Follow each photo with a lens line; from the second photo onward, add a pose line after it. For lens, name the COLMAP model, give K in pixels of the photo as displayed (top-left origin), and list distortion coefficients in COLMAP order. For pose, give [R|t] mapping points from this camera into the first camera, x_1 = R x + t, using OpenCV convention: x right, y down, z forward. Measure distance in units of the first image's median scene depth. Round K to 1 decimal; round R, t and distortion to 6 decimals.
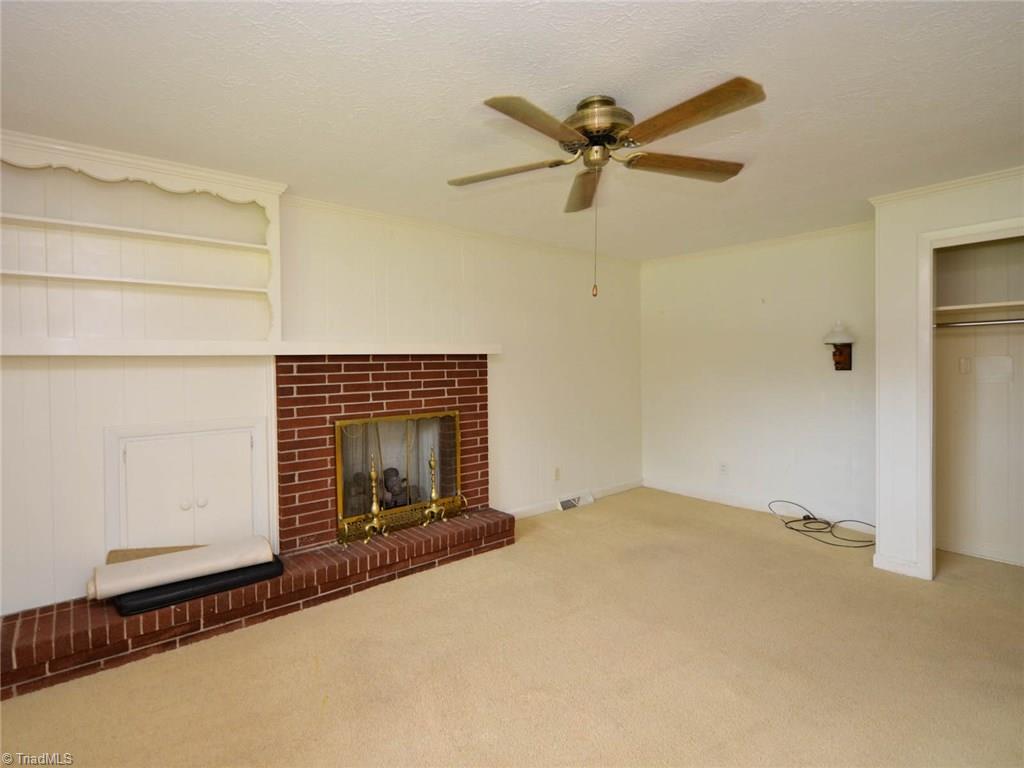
lens RADIAL K [[512.1, 0, 502.9], [0, 512.1, 380.7], [0, 0, 1]] dist [-0.006833, -0.001074]
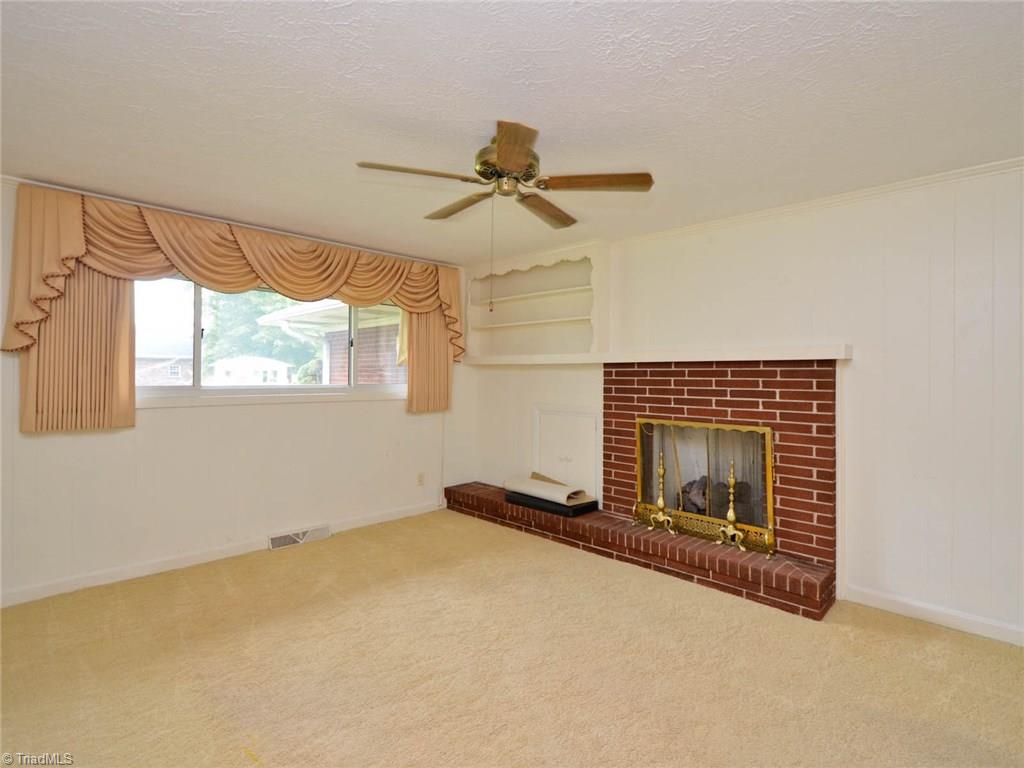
lens RADIAL K [[512.1, 0, 502.8], [0, 512.1, 381.1], [0, 0, 1]] dist [-0.006833, -0.001074]
pose [[0.088066, 0.034778, -0.995507, 0.807399], [-0.035117, 0.998877, 0.031789, -0.033423], [0.995495, 0.032159, 0.089188, 0.564261]]
